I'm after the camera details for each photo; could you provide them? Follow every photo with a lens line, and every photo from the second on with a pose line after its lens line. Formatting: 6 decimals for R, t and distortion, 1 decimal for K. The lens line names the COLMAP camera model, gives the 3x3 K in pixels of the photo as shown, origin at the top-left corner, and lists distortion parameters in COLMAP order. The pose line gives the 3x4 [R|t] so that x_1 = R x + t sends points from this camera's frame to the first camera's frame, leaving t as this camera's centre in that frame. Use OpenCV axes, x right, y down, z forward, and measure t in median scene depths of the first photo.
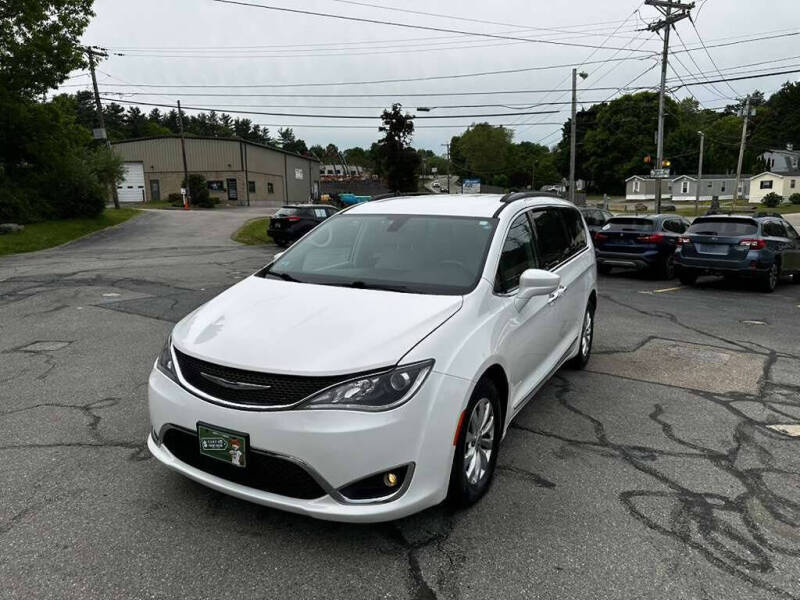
lens RADIAL K [[565.9, 0, 400.0], [0, 565.9, 300.0], [0, 0, 1]] dist [0.033703, -0.046938]
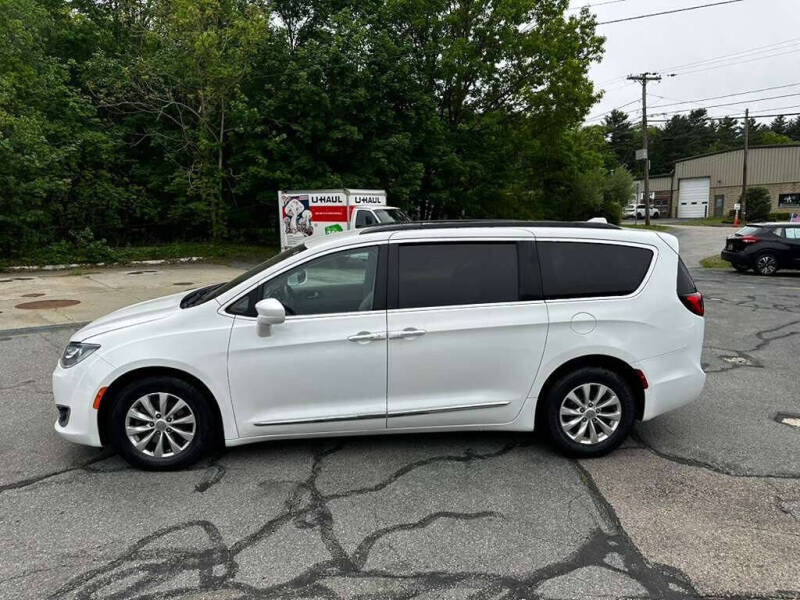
lens RADIAL K [[562.8, 0, 399.2], [0, 562.8, 292.8], [0, 0, 1]] dist [0.060433, -0.080802]
pose [[0.558602, 0.110739, -0.822010, 0.140463], [-0.141709, 0.989218, 0.036965, -0.015688], [0.817241, 0.095837, 0.568272, 0.067481]]
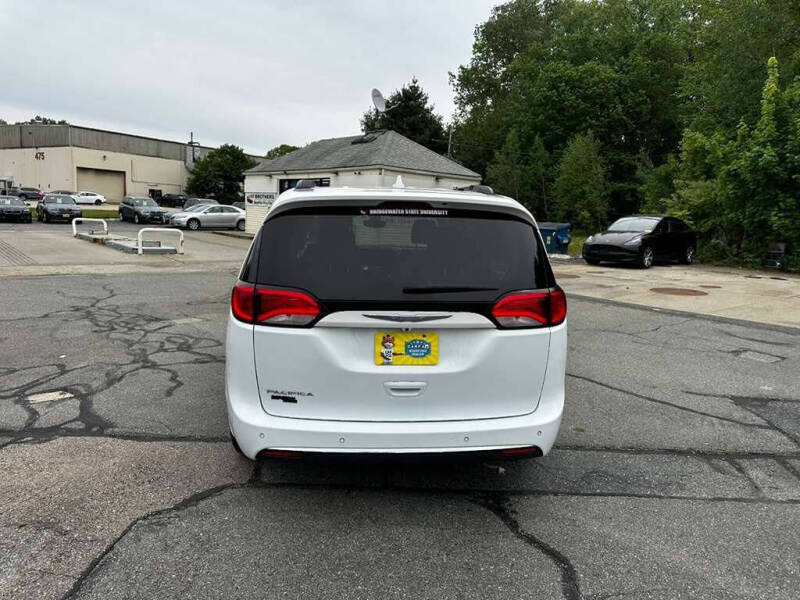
lens RADIAL K [[562.8, 0, 399.2], [0, 562.8, 292.8], [0, 0, 1]] dist [0.060433, -0.080802]
pose [[-0.832157, 0.051797, -0.552116, 0.096165], [-0.126205, 0.951811, 0.279513, -0.046159], [0.539988, 0.302278, -0.785520, 0.284590]]
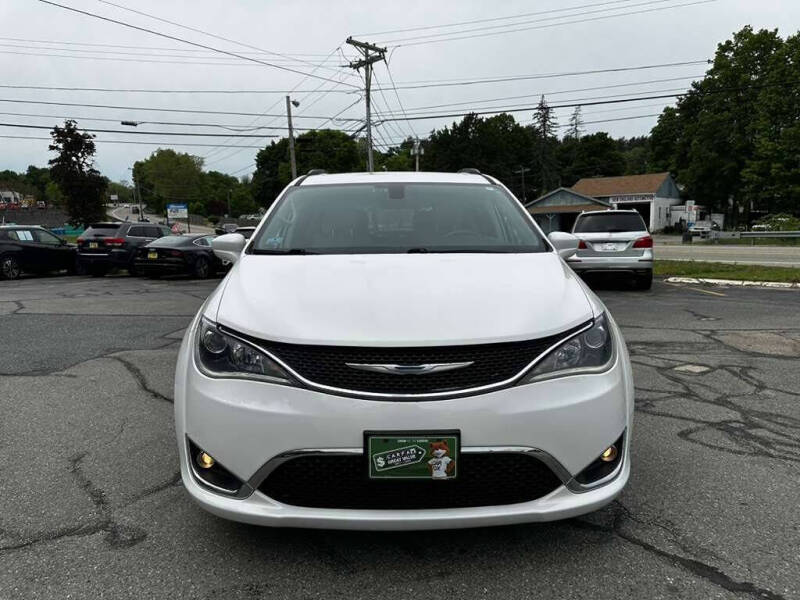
lens RADIAL K [[570.5, 0, 391.4], [0, 570.5, 301.1], [0, 0, 1]] dist [0.013558, -0.019897]
pose [[0.872281, -0.074271, 0.483331, -0.056464], [0.098602, 0.994811, -0.025081, 0.006733], [-0.478960, 0.069535, 0.875078, 0.032265]]
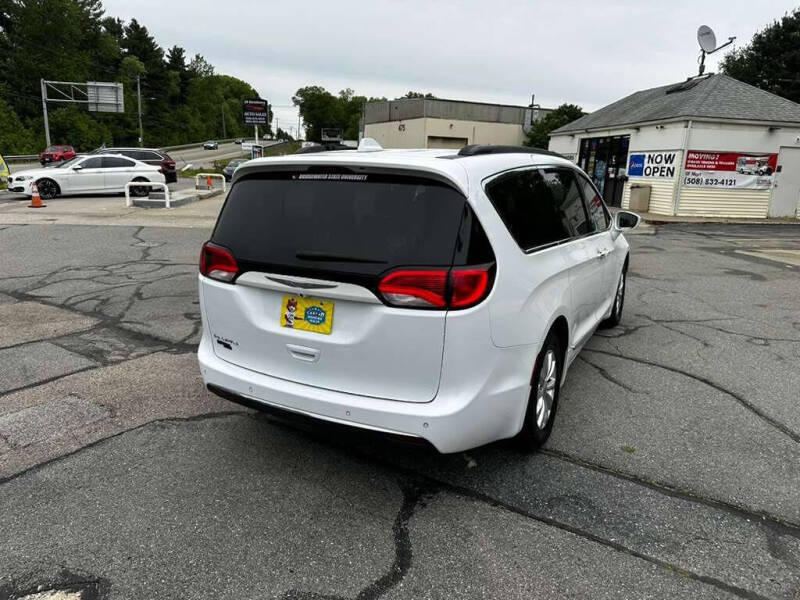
lens RADIAL K [[565.9, 0, 400.0], [0, 565.9, 300.0], [0, 0, 1]] dist [0.033703, -0.046938]
pose [[-0.999836, -0.016633, -0.007122, 0.034756], [-0.018093, 0.919092, 0.393627, -0.050803], [-0.000001, 0.393692, -0.919243, 0.299585]]
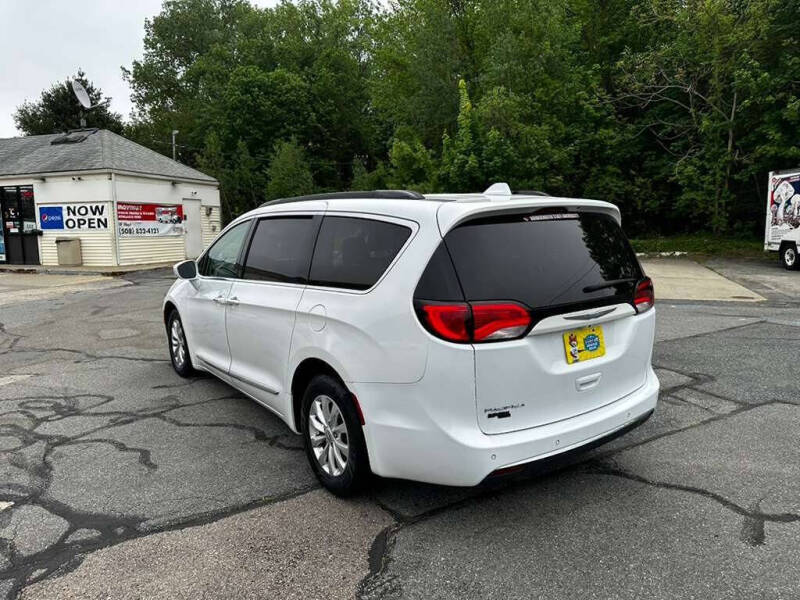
lens RADIAL K [[561.0, 0, 395.8], [0, 561.0, 304.3], [0, 0, 1]] dist [0.029513, -0.046097]
pose [[-0.429790, 0.143131, -0.891512, 0.142008], [-0.138179, 0.965300, 0.221592, -0.036594], [0.892293, 0.218426, -0.395099, 0.227919]]
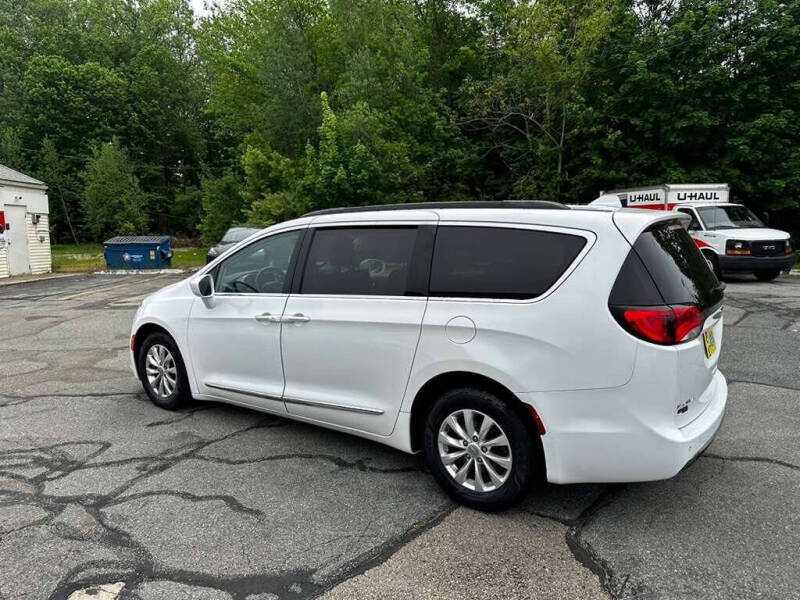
lens RADIAL K [[560.3, 0, 402.1], [0, 560.3, 296.9], [0, 0, 1]] dist [0.049604, -0.069160]
pose [[-0.118010, 0.123356, -0.985321, 0.156180], [-0.159269, 0.977057, 0.141397, -0.027903], [0.980157, 0.173617, -0.095656, 0.174105]]
